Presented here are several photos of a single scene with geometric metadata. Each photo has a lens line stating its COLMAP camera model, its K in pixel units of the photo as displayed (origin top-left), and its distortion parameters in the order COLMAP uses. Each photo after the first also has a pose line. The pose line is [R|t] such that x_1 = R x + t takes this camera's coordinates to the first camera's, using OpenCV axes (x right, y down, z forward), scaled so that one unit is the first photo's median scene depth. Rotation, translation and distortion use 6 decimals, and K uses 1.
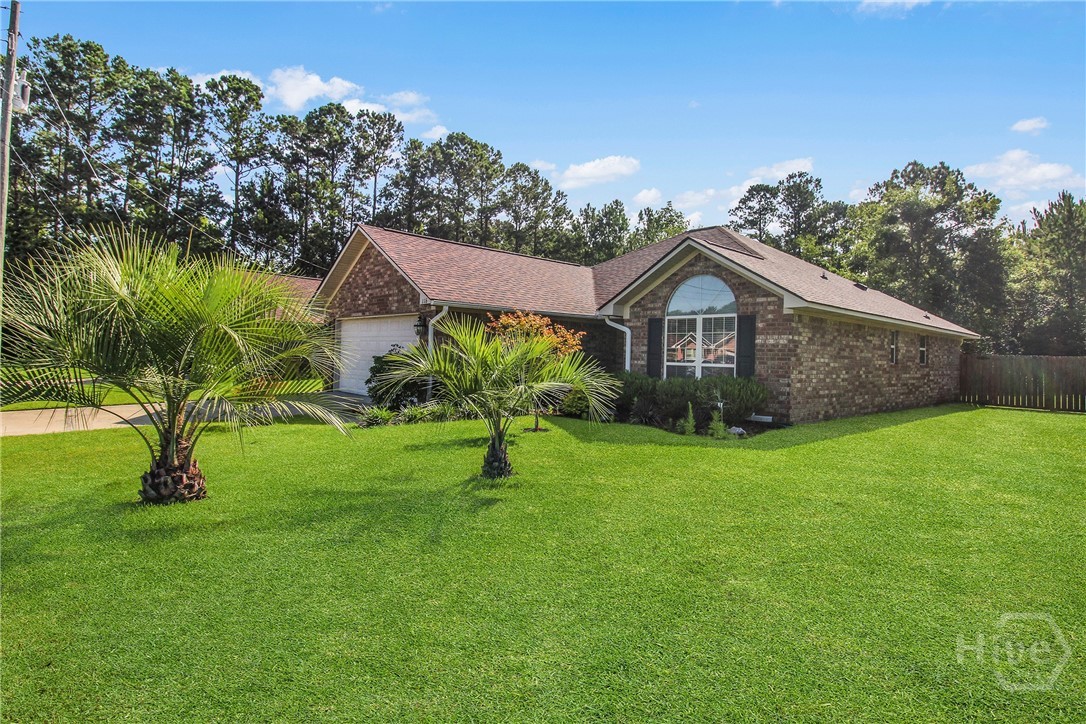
lens RADIAL K [[556.6, 0, 545.8], [0, 556.6, 349.7], [0, 0, 1]] dist [0.005353, -0.010352]
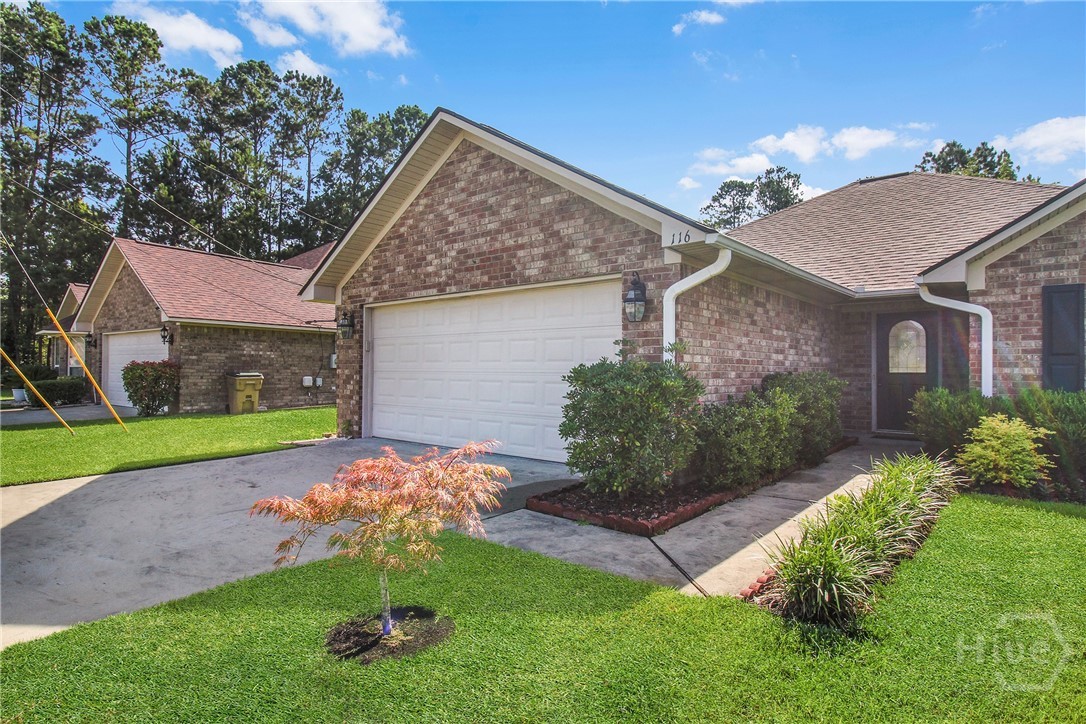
lens RADIAL K [[578.3, 0, 535.4], [0, 578.3, 369.5], [0, 0, 1]] dist [0.006164, -0.016975]
pose [[0.992998, -0.020723, 0.116295, -0.097723], [0.019889, 0.999767, 0.008333, 0.002168], [-0.116441, -0.005961, 0.993180, 0.145047]]
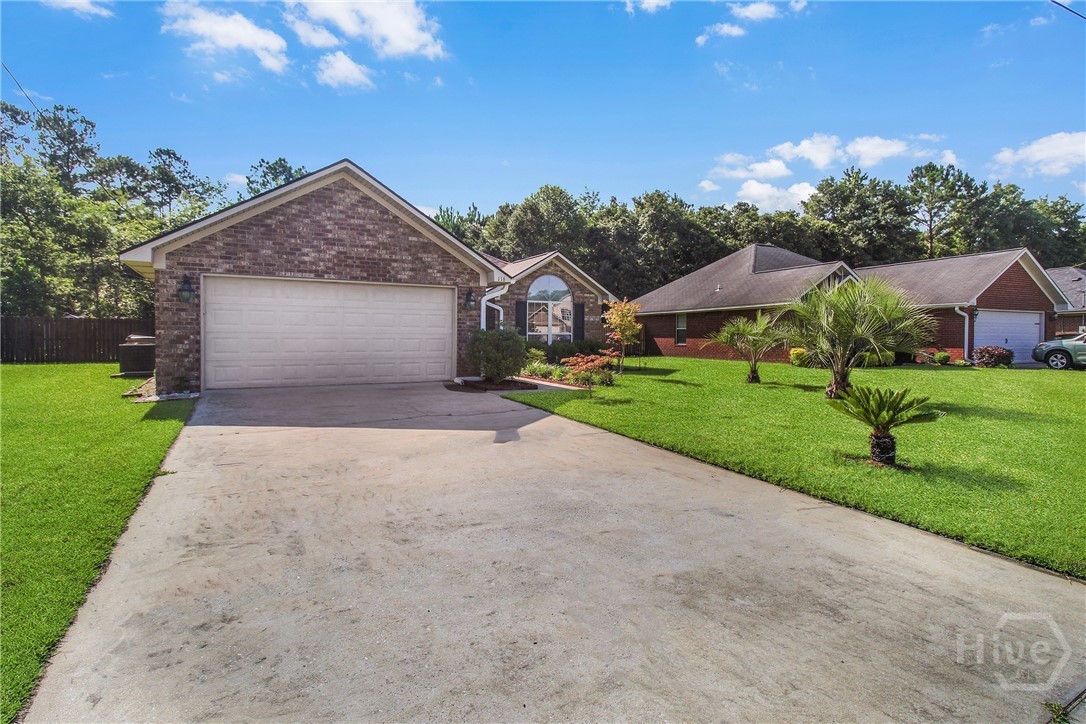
lens RADIAL K [[556.6, 0, 545.8], [0, 556.6, 349.7], [0, 0, 1]] dist [0.005353, -0.010352]
pose [[0.228061, -0.047997, 0.972463, -0.317144], [-0.006342, 0.998690, 0.050779, -0.001715], [-0.973626, -0.017748, 0.227458, 0.171286]]
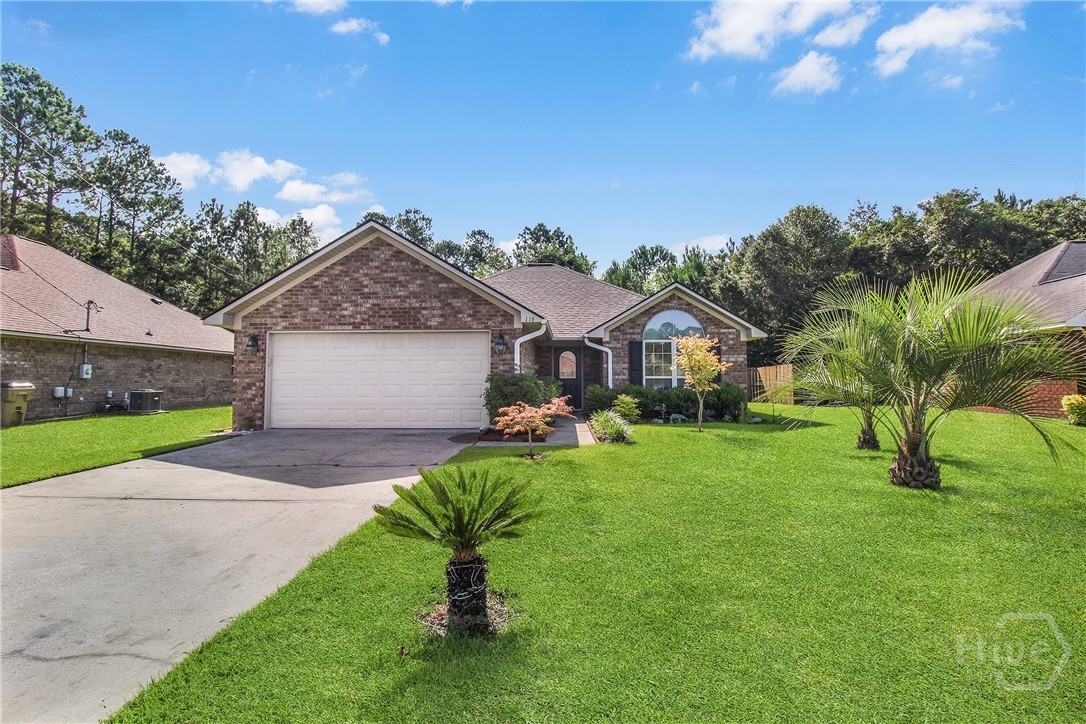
lens RADIAL K [[556.6, 0, 545.8], [0, 556.6, 349.7], [0, 0, 1]] dist [0.005353, -0.010352]
pose [[0.701760, 0.010338, 0.712338, -0.228895], [0.016508, 0.999390, -0.030766, -0.000684], [-0.712222, 0.033350, 0.701162, 0.074520]]
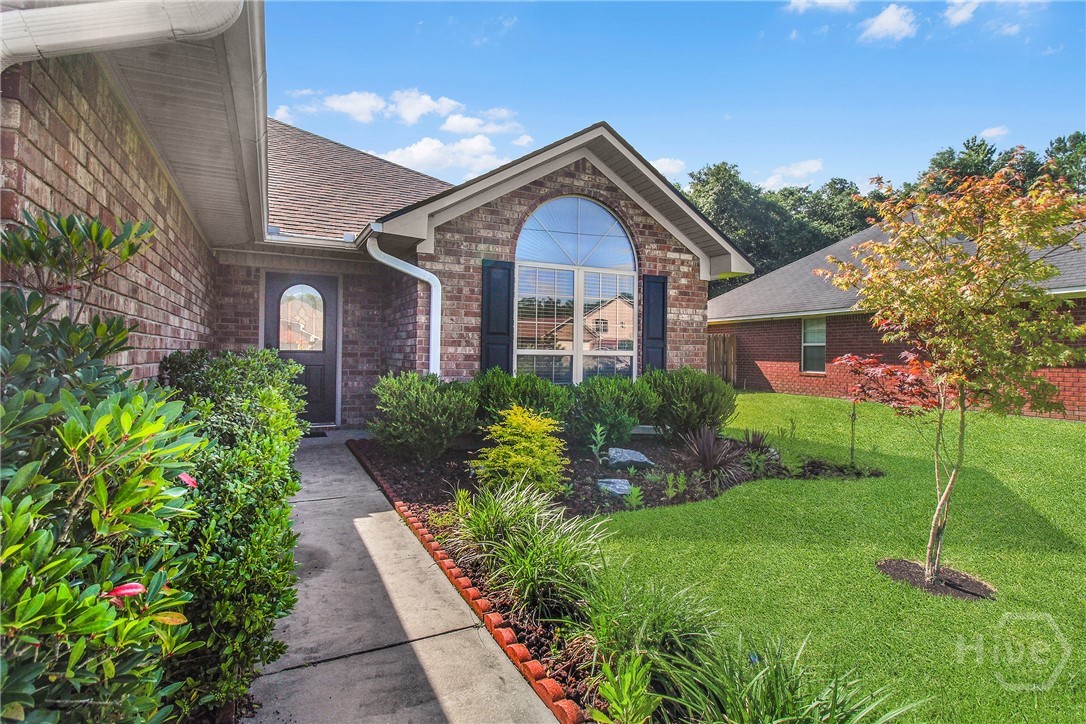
lens RADIAL K [[556.6, 0, 545.8], [0, 556.6, 349.7], [0, 0, 1]] dist [0.005353, -0.010352]
pose [[0.280320, -0.016502, 0.959765, -0.074073], [-0.013480, 0.999686, 0.021125, 0.003139], [-0.959812, -0.018860, 0.280009, 0.225741]]
